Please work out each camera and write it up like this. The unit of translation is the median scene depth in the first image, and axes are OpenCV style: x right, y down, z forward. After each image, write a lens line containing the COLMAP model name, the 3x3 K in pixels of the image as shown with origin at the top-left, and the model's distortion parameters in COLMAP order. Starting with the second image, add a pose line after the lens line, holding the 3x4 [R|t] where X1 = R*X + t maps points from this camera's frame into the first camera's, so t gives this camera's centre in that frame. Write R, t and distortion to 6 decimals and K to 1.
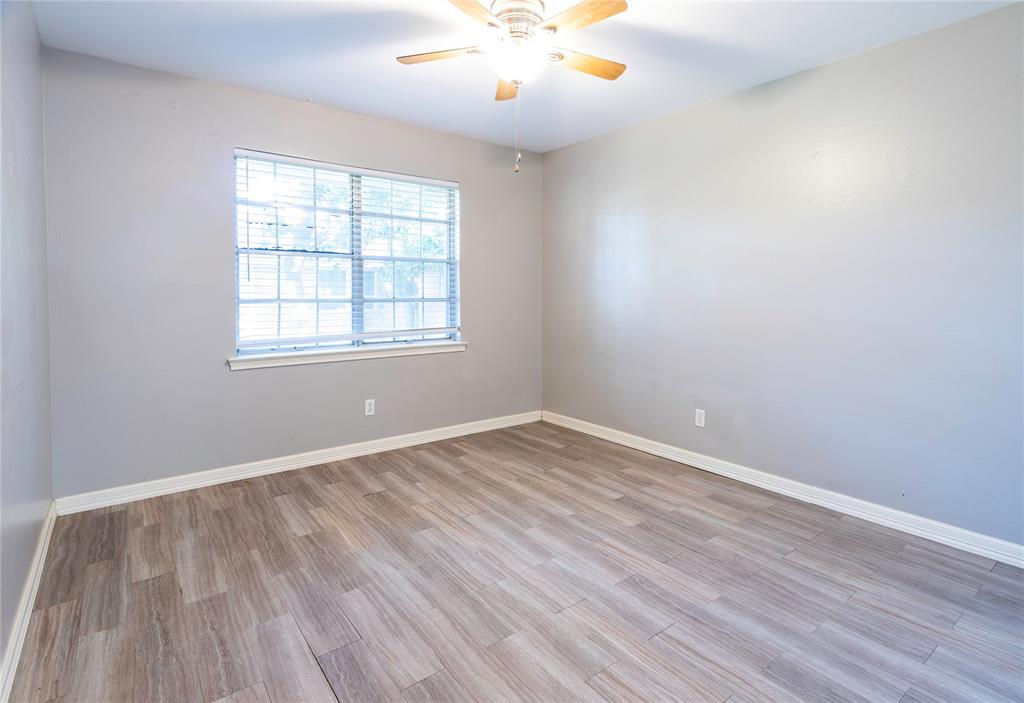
lens RADIAL K [[504.7, 0, 512.0], [0, 504.7, 351.5], [0, 0, 1]] dist [0.000046, 0.000025]
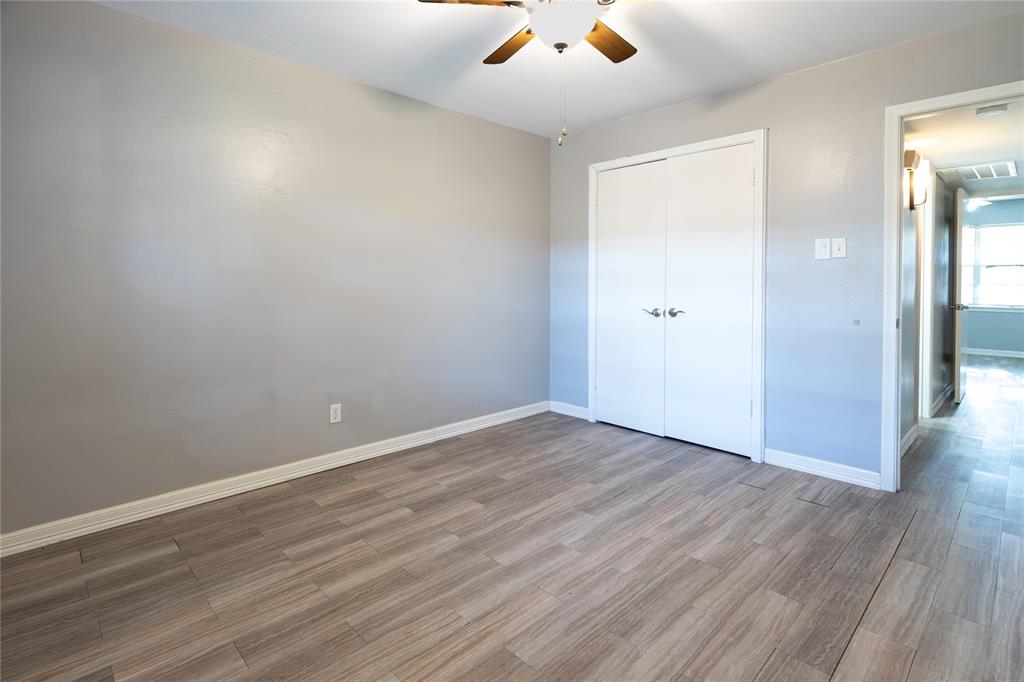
lens RADIAL K [[501.4, 0, 512.0], [0, 501.4, 341.0], [0, 0, 1]] dist [-0.002781, -0.000486]
pose [[-0.109920, -0.122687, 0.986339, -0.835344], [0.117470, 0.983794, 0.135462, -0.126877], [-0.986974, 0.130756, -0.093727, 1.154550]]
